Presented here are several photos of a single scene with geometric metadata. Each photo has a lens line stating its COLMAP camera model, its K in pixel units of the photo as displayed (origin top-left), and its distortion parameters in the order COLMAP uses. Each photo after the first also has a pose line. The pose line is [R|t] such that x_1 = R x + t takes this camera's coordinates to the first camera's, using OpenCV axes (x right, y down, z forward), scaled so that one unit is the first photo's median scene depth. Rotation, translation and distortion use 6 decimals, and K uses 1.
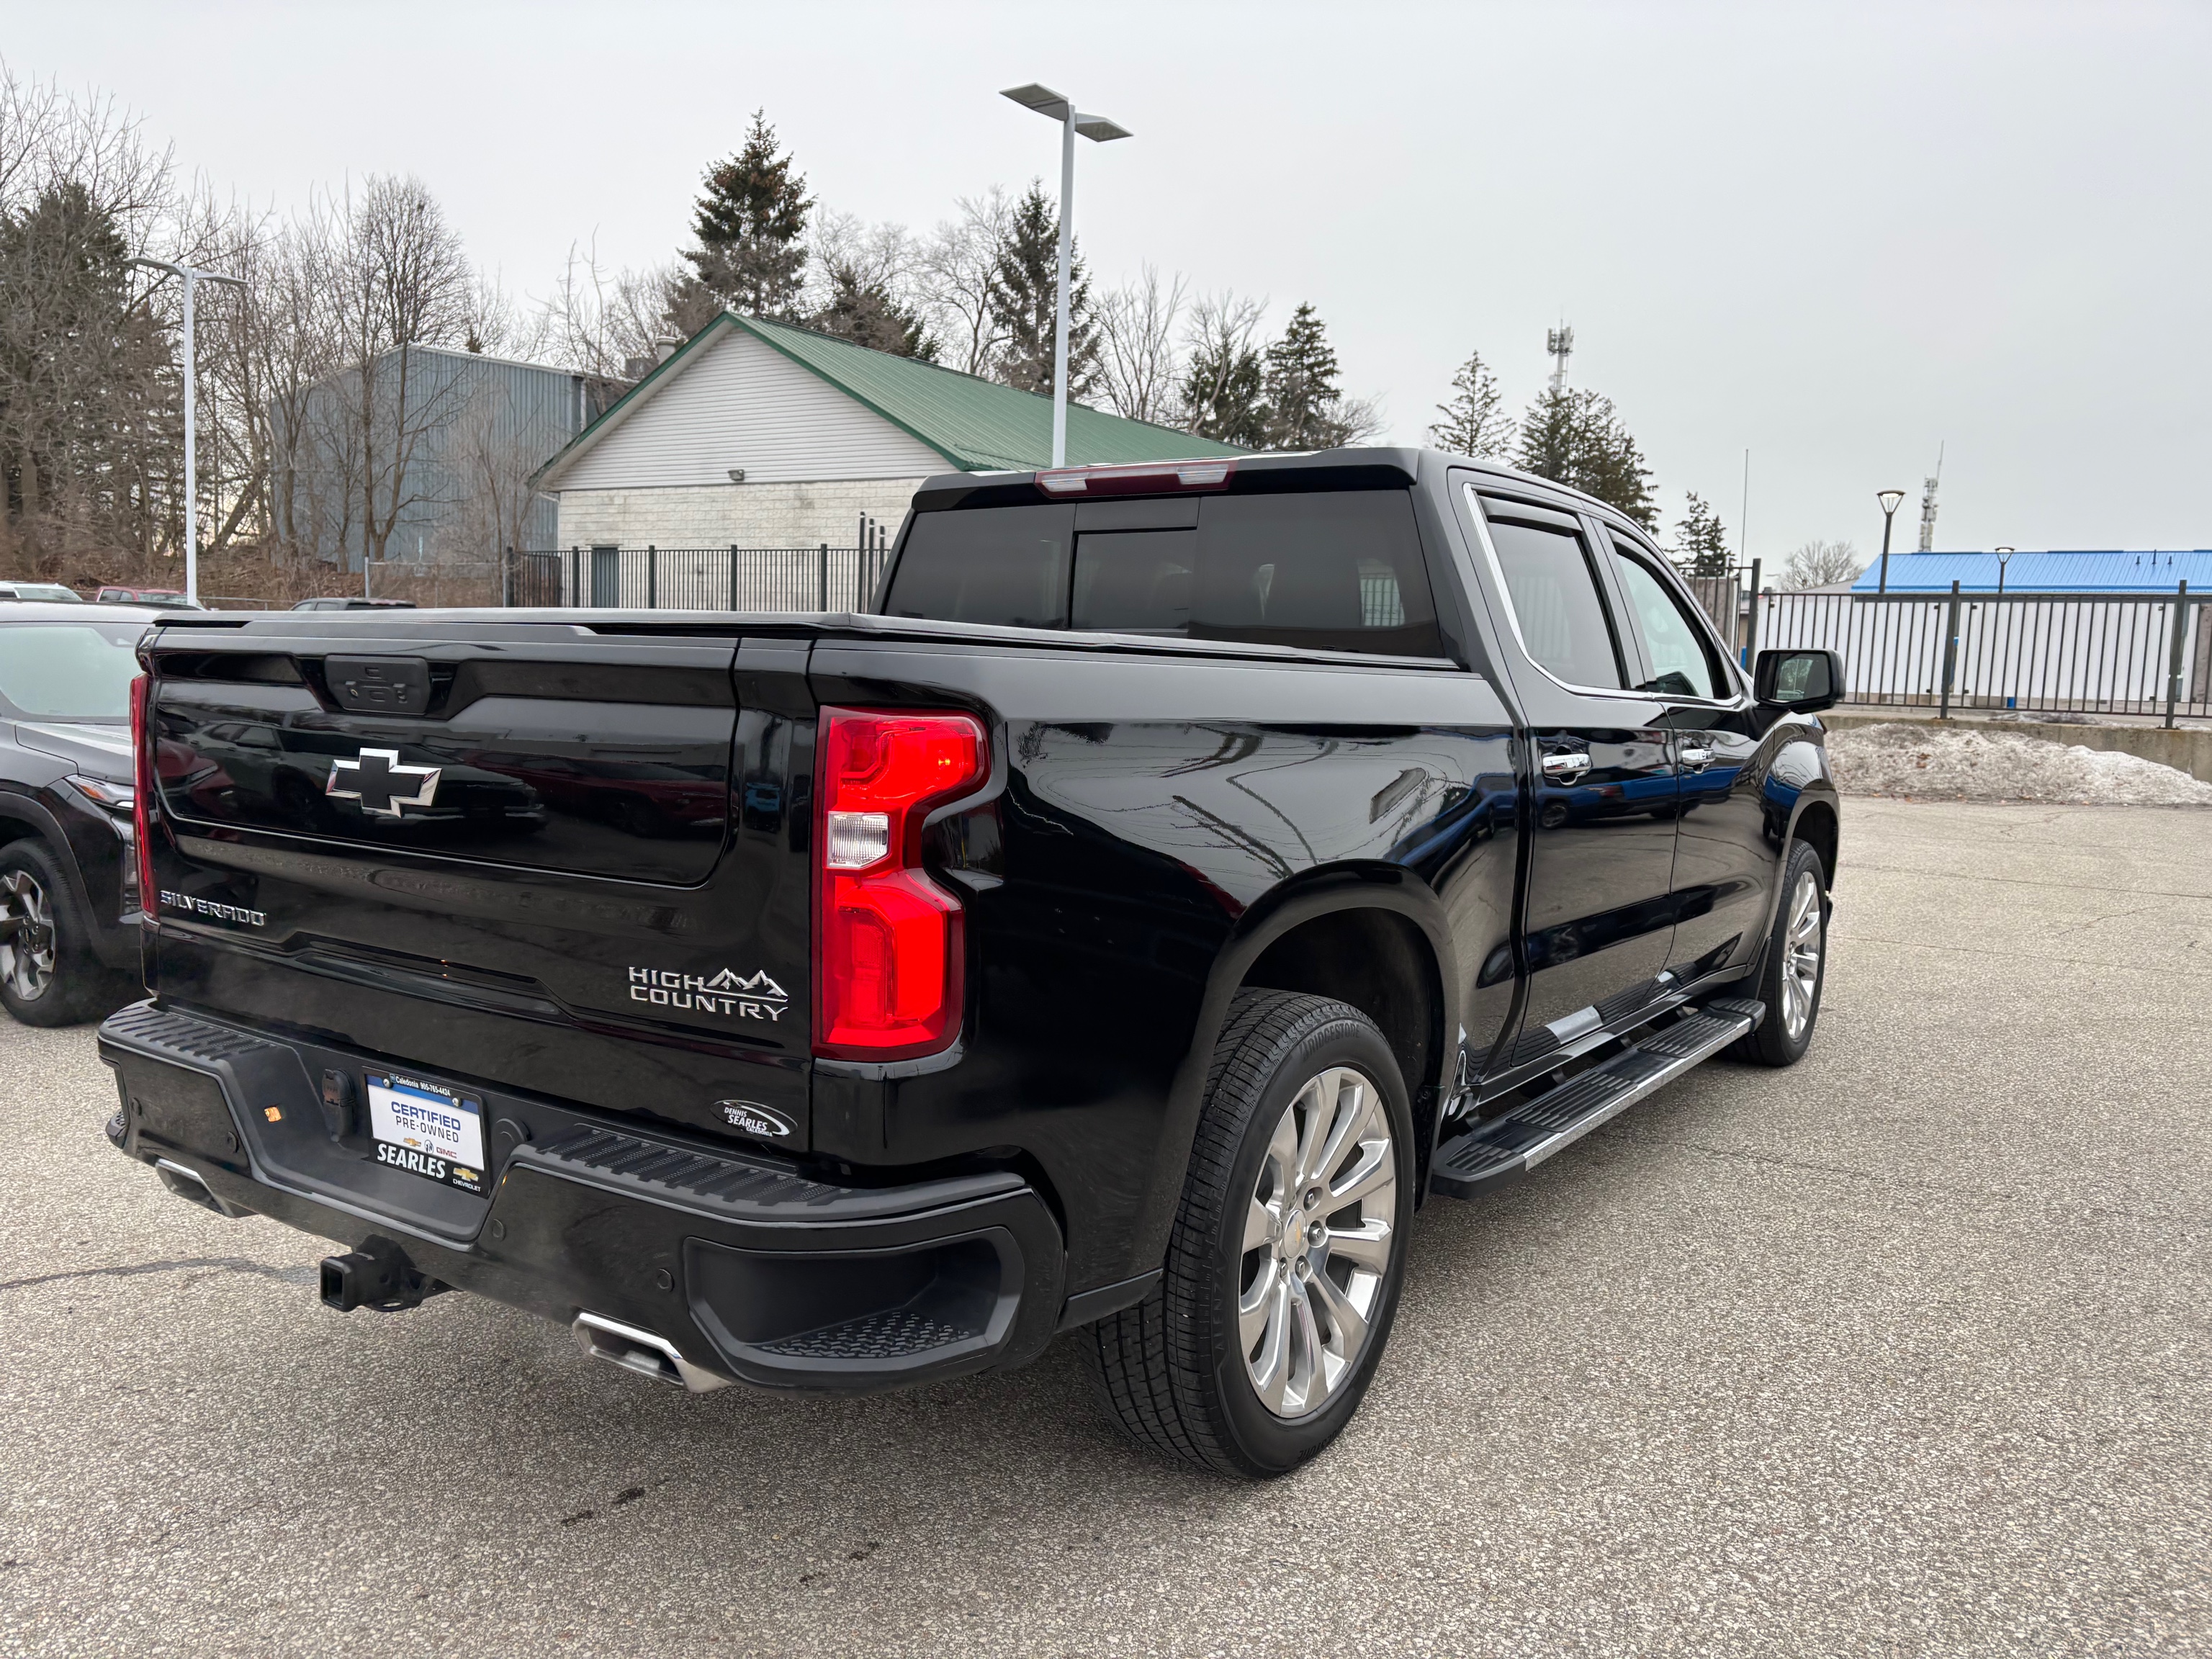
lens RADIAL K [[1668.7, 0, 1087.5], [0, 1668.7, 849.7], [0, 0, 1]] dist [0.032006, -0.021191]
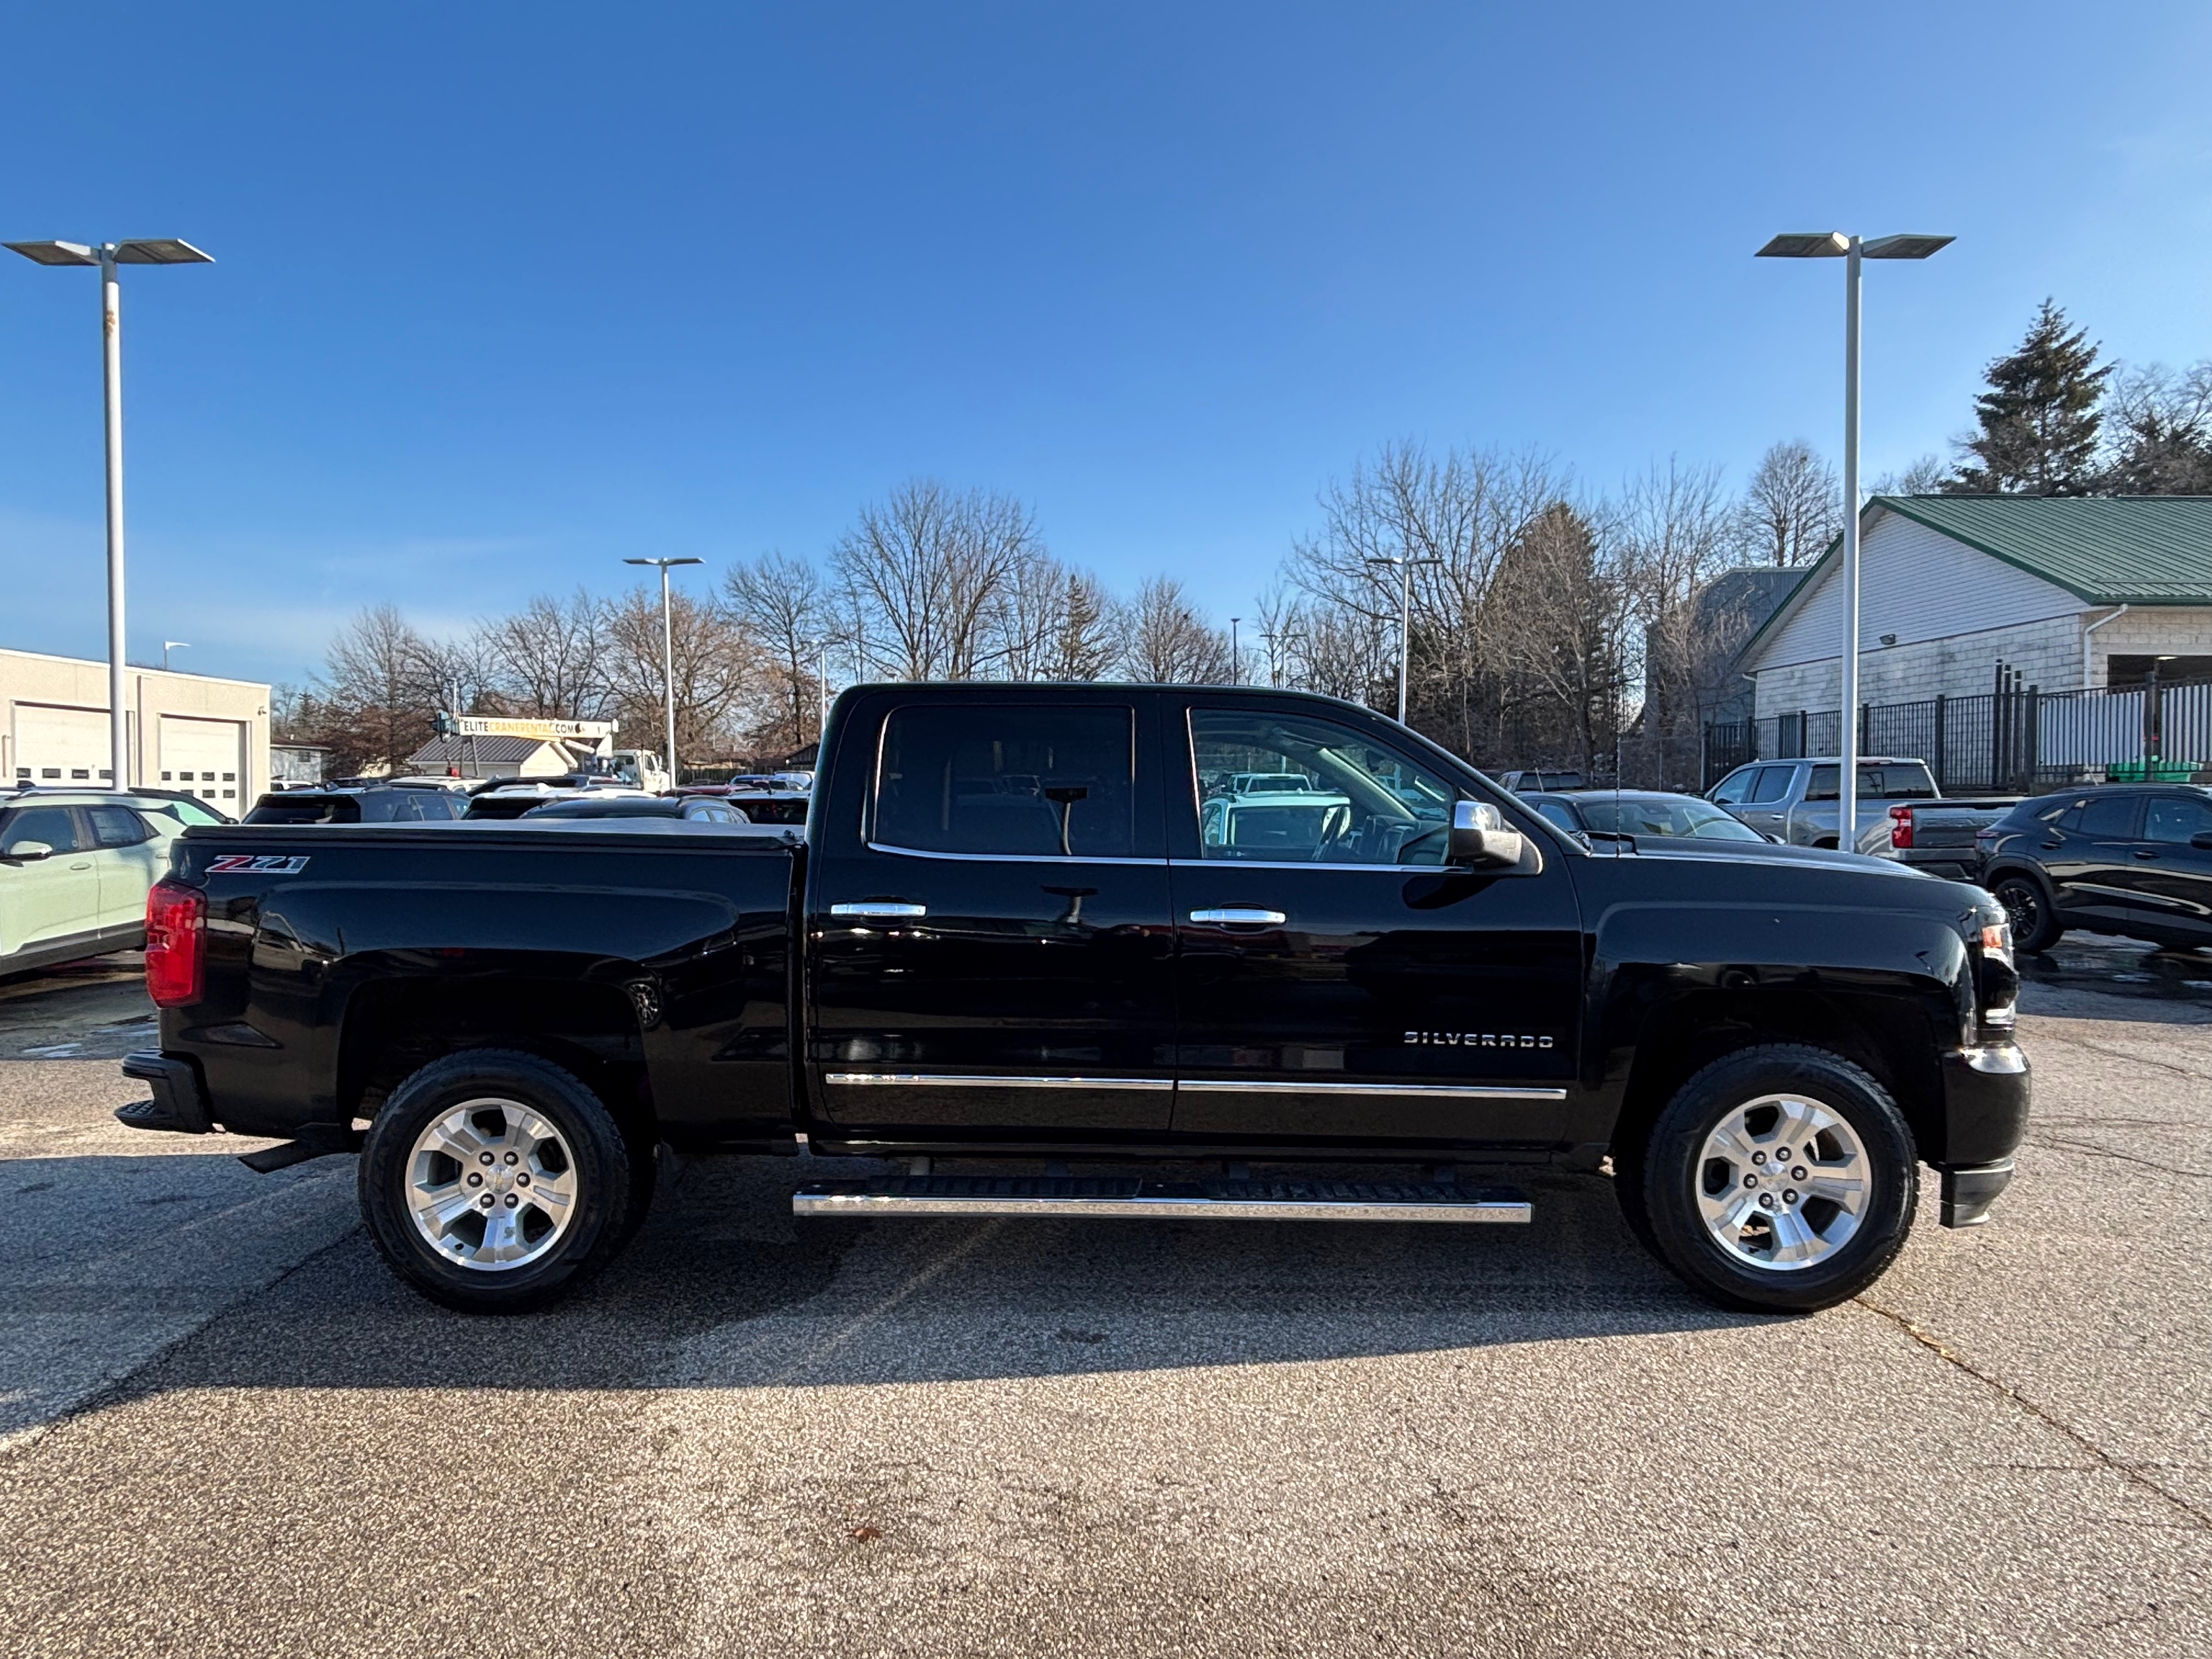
lens RADIAL K [[1243.6, 0, 1108.9], [0, 1243.6, 818.6], [0, 0, 1]] dist [-0.005169, 0.005615]
pose [[0.575647, -0.019424, -0.817467, 0.096017], [-0.069449, 0.994944, -0.072545, -0.008210], [0.814743, 0.098533, 0.571388, 0.080083]]
